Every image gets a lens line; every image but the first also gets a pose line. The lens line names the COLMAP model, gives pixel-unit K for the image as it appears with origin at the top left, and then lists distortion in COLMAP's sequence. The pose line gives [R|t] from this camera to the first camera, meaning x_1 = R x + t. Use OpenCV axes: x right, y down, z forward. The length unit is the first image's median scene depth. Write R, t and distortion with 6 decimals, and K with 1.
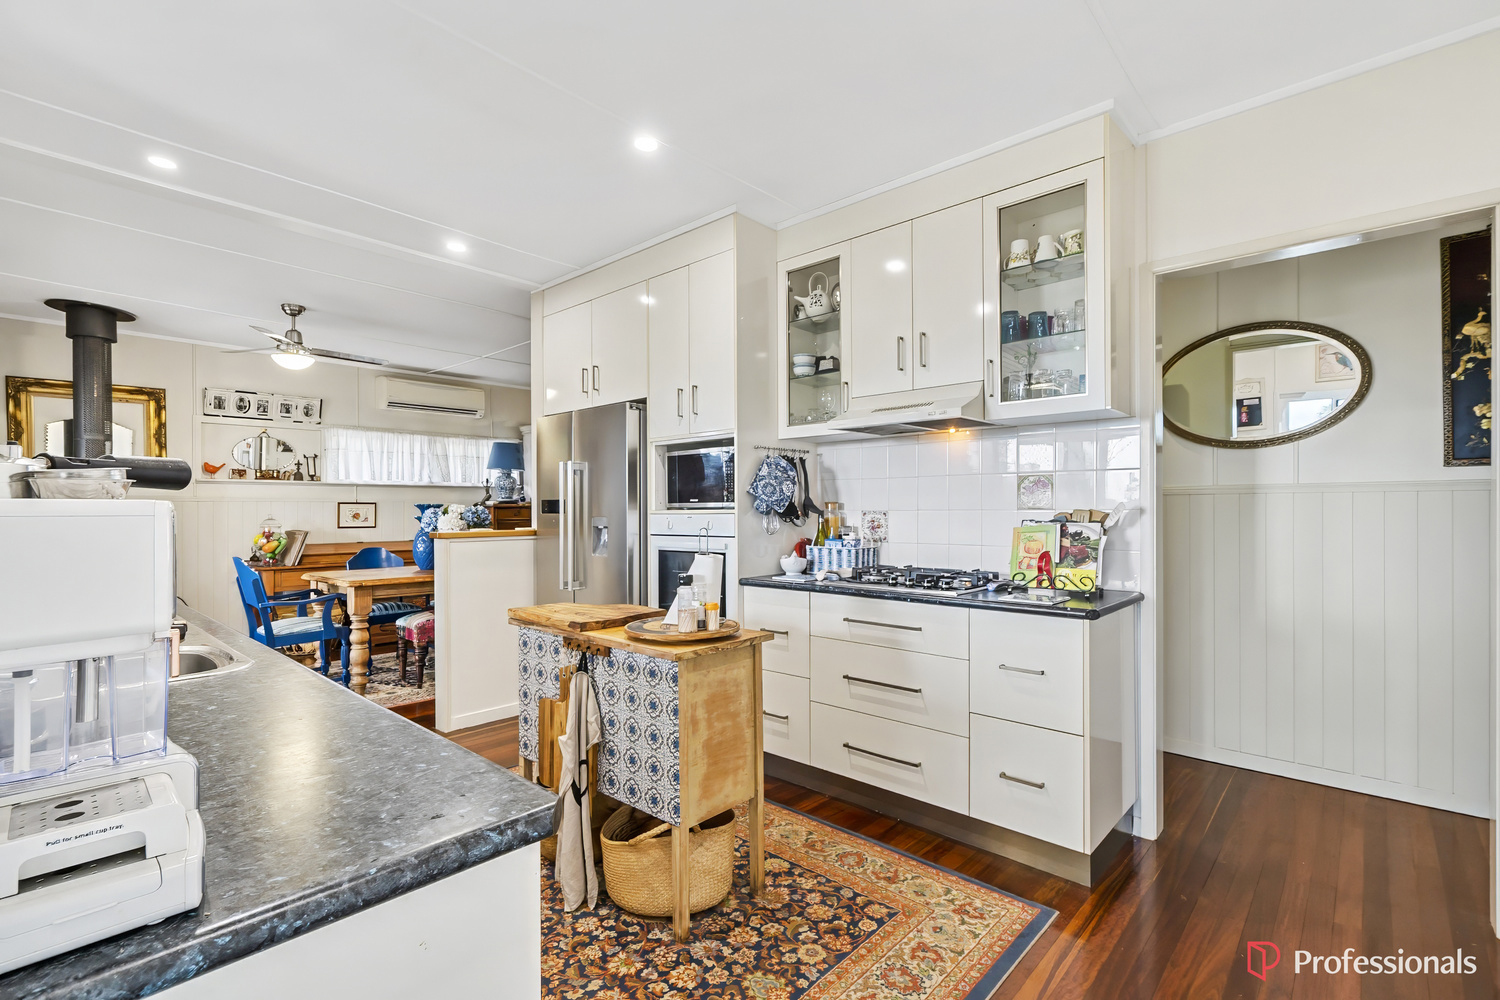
lens RADIAL K [[684.5, 0, 752.0], [0, 684.5, 511.1], [0, 0, 1]] dist [-0.002658, -0.000109]
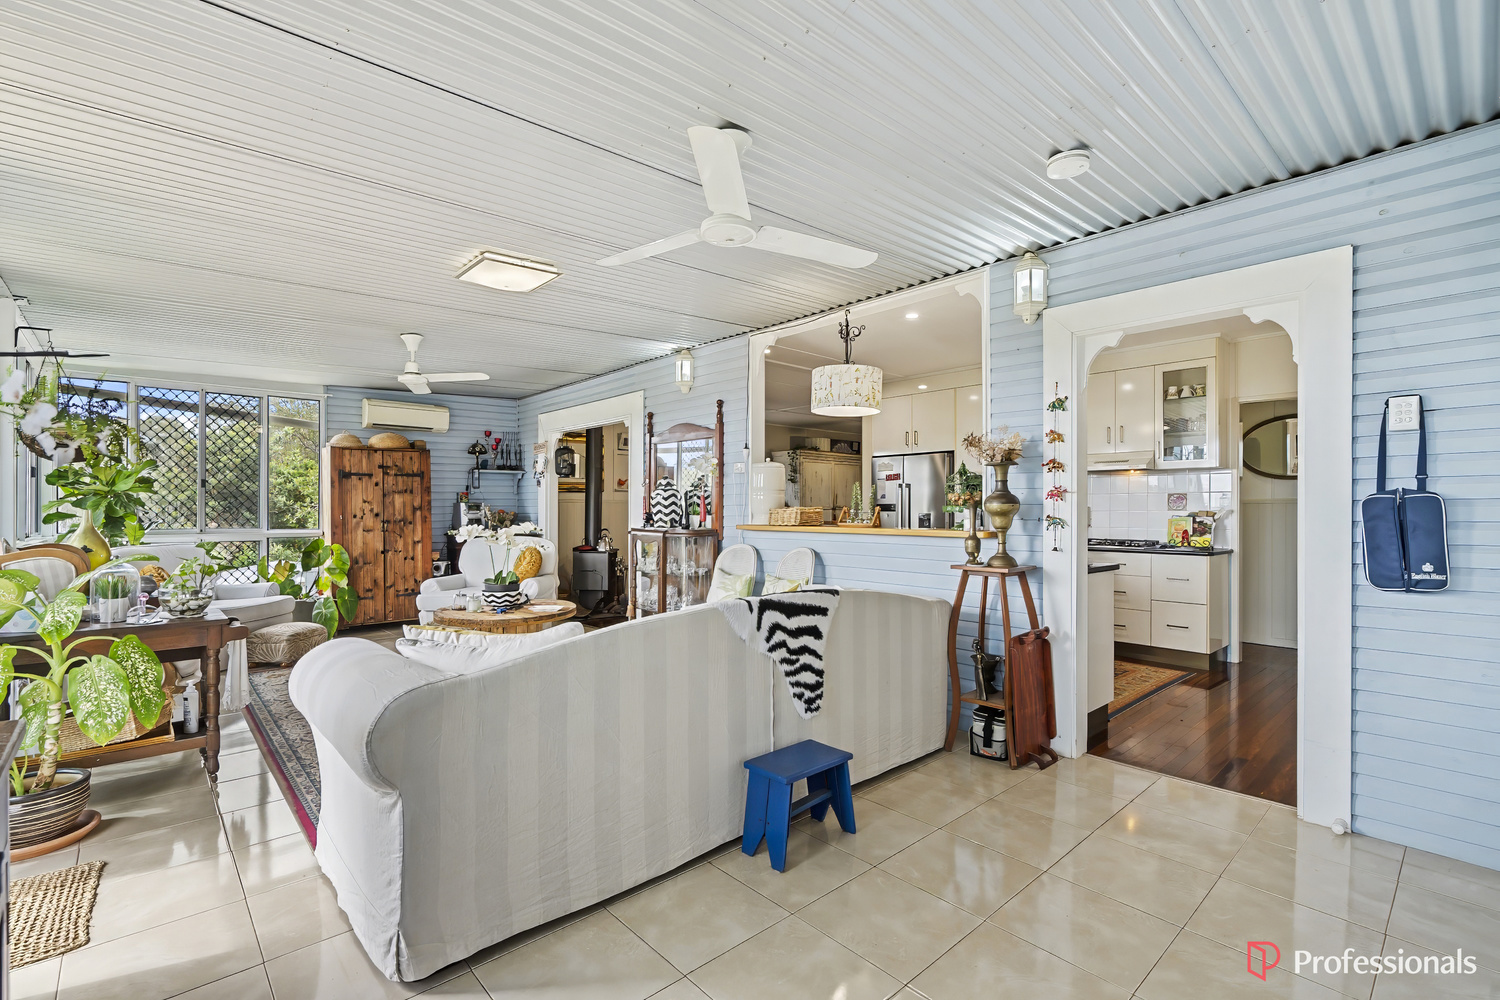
lens RADIAL K [[678.0, 0, 747.4], [0, 678.0, 509.1], [0, 0, 1]] dist [-0.000595, -0.000078]
pose [[0.995738, 0.007225, -0.091939, -0.692294], [-0.007512, 0.999968, -0.002771, 0.008501], [0.091916, 0.003450, 0.995761, -1.162822]]
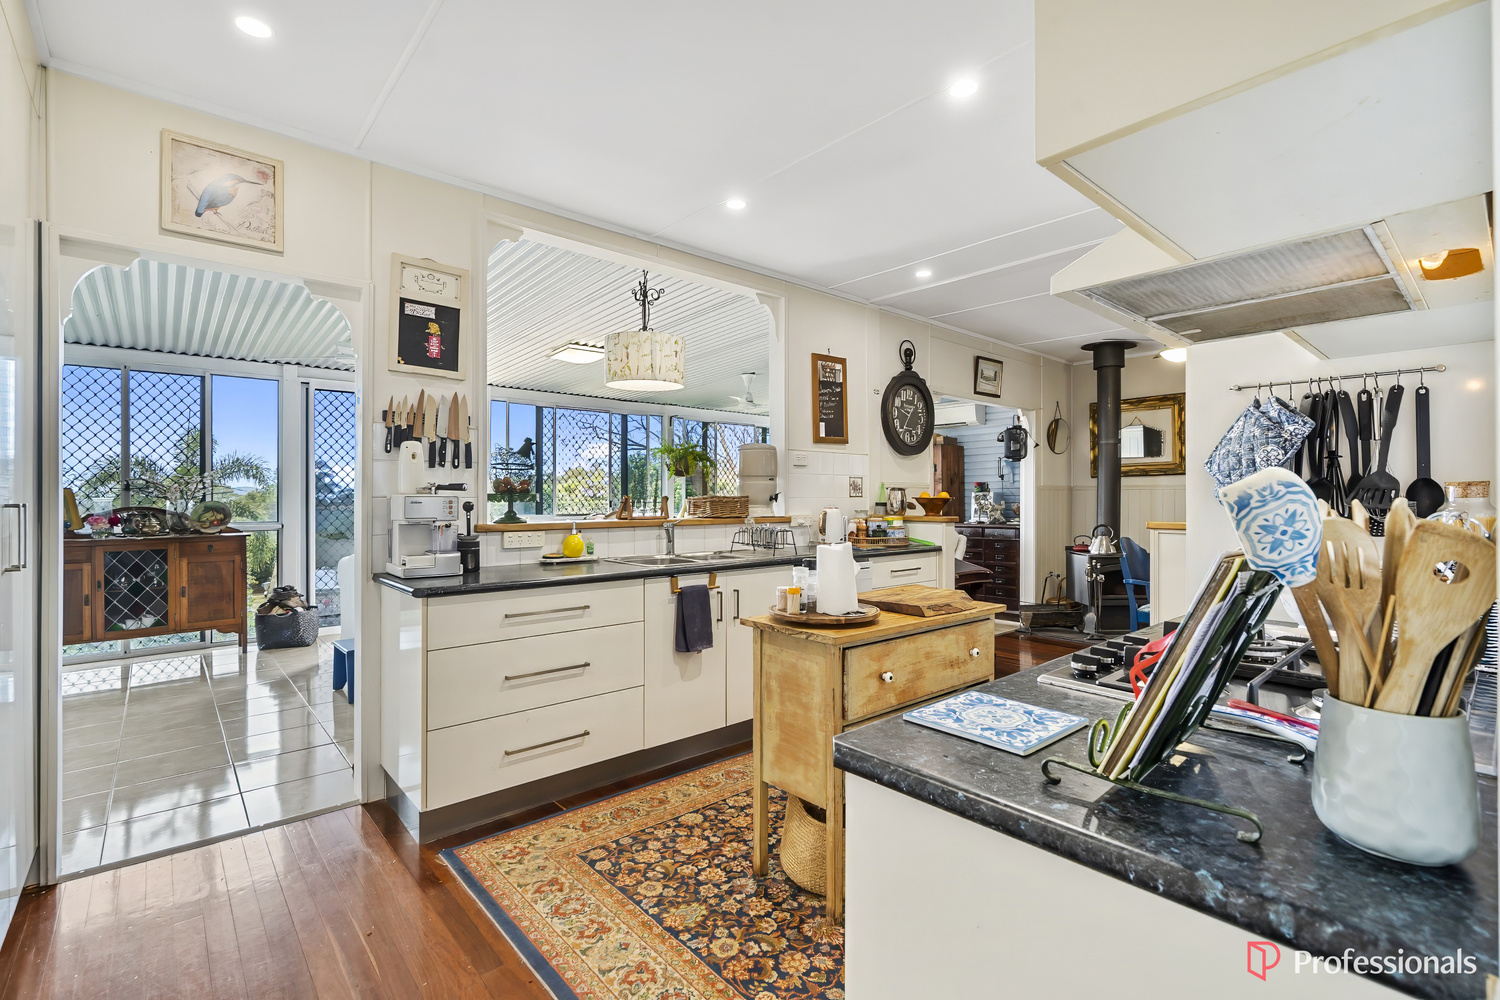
lens RADIAL K [[674.7, 0, 745.7], [0, 674.7, 494.8], [0, 0, 1]] dist [-0.001340, 0.000384]
pose [[-0.115055, 0.001392, -0.993358, 1.120960], [-0.005690, 0.999982, 0.002060, -0.009272], [0.993343, 0.005889, -0.115045, 1.214714]]
